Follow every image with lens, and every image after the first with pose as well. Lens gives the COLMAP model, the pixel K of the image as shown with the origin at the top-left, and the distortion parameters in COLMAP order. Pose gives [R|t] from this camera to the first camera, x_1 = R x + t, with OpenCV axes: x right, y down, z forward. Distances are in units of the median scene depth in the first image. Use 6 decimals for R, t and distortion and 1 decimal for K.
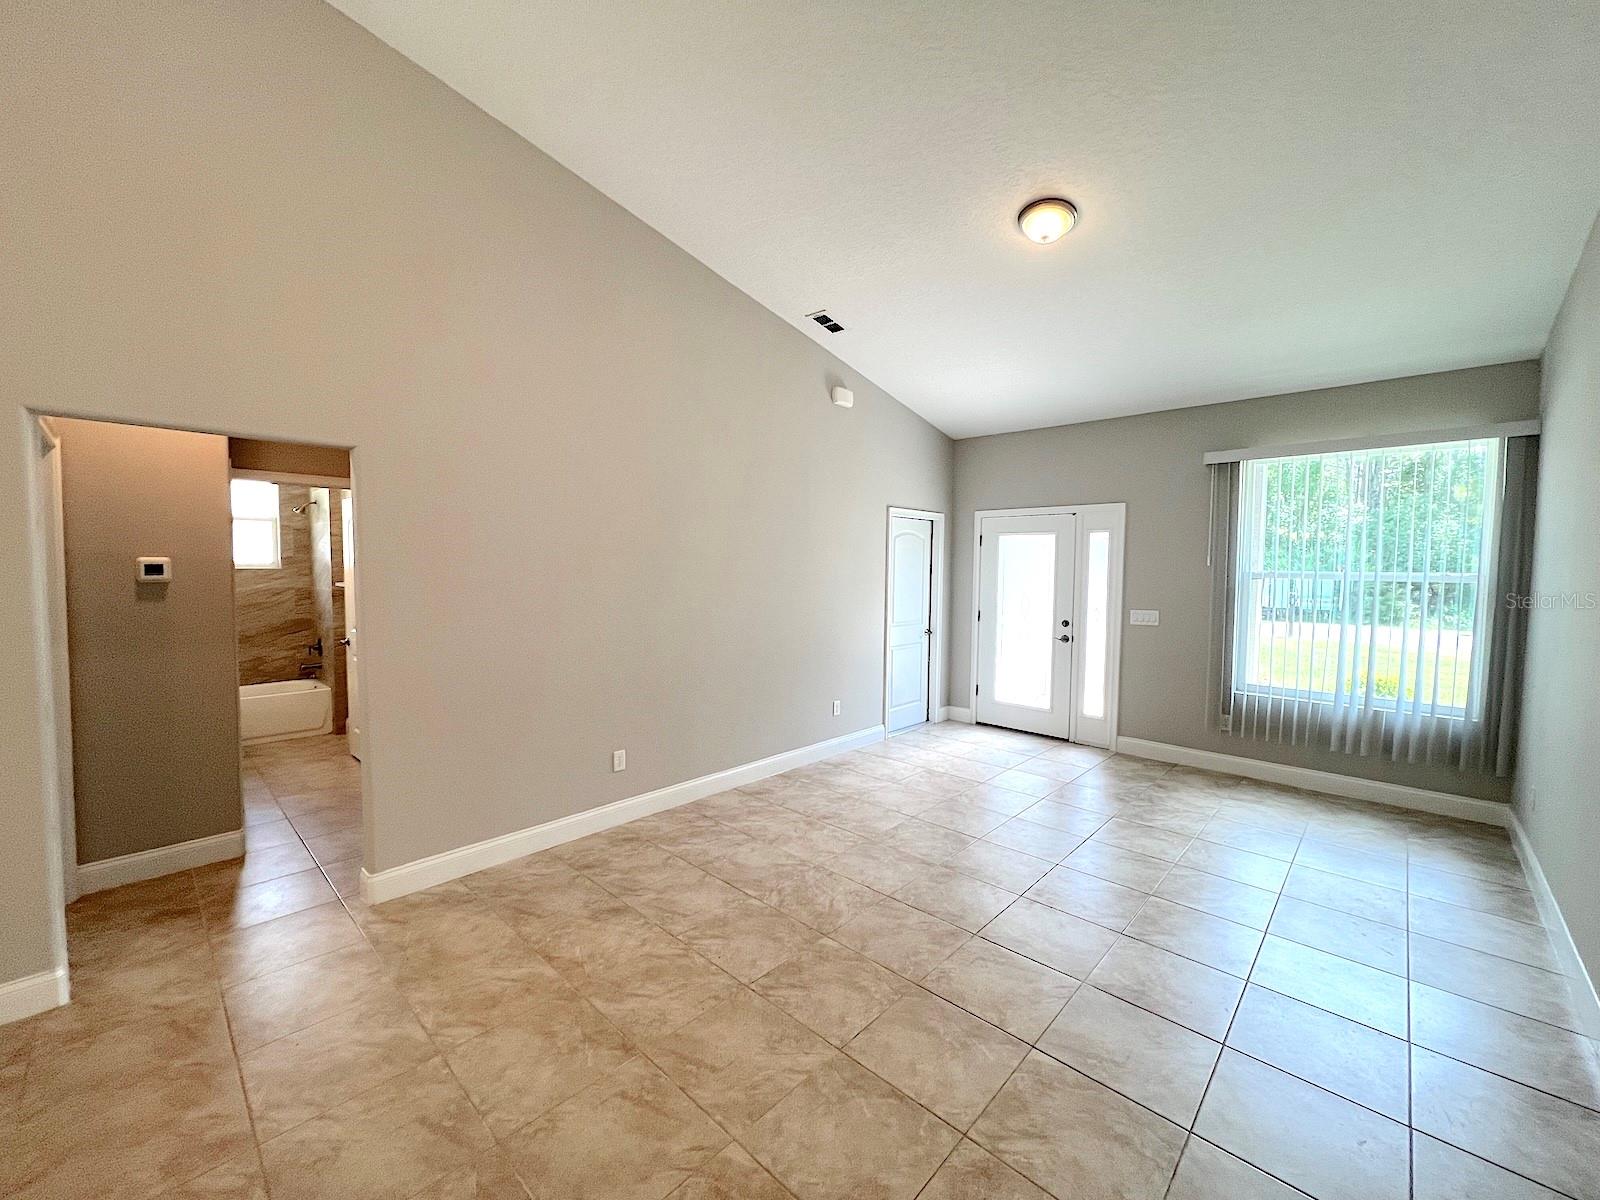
lens RADIAL K [[641.4, 0, 797.8], [0, 641.4, 595.0], [0, 0, 1]] dist [-0.002259, 0.000048]
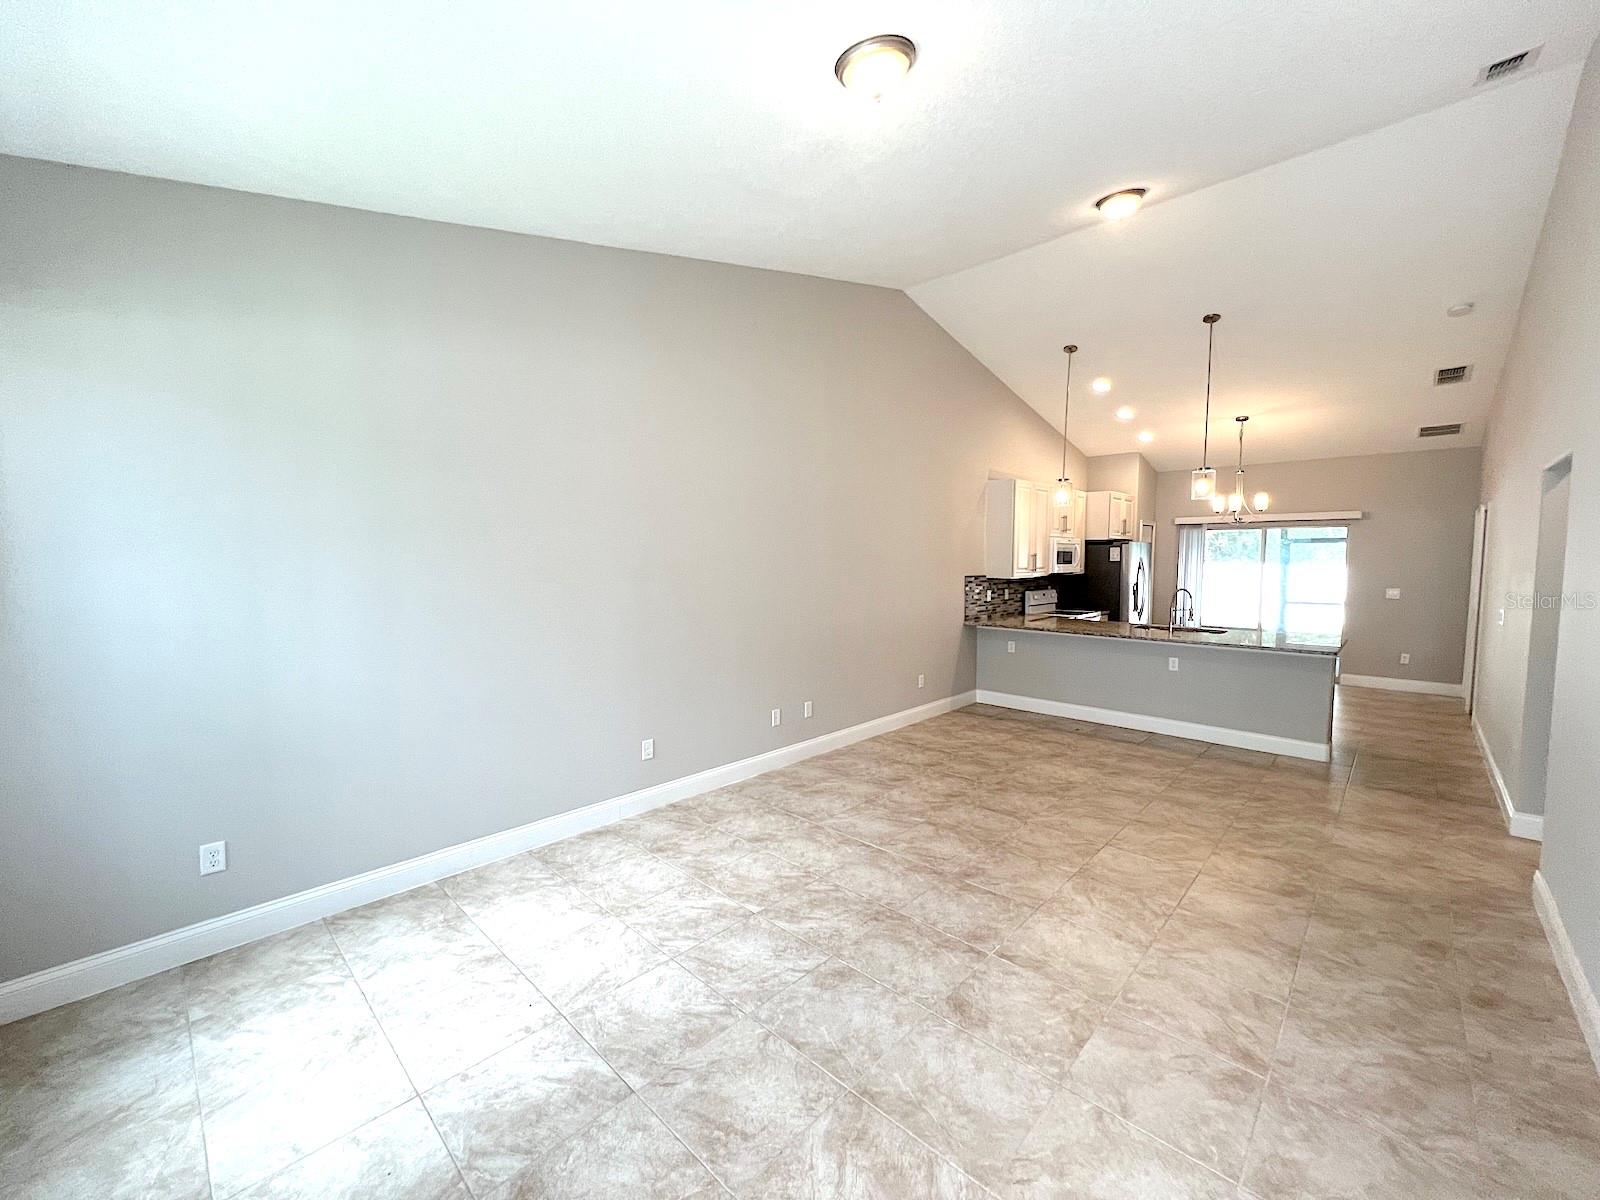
lens RADIAL K [[642.7, 0, 794.9], [0, 642.7, 598.9], [0, 0, 1]] dist [-0.004248, 0.001341]
pose [[-0.999935, -0.010672, 0.004045, 0.421665], [-0.010153, 0.993676, 0.111829, -0.076951], [-0.005213, 0.111780, -0.993719, 1.591441]]
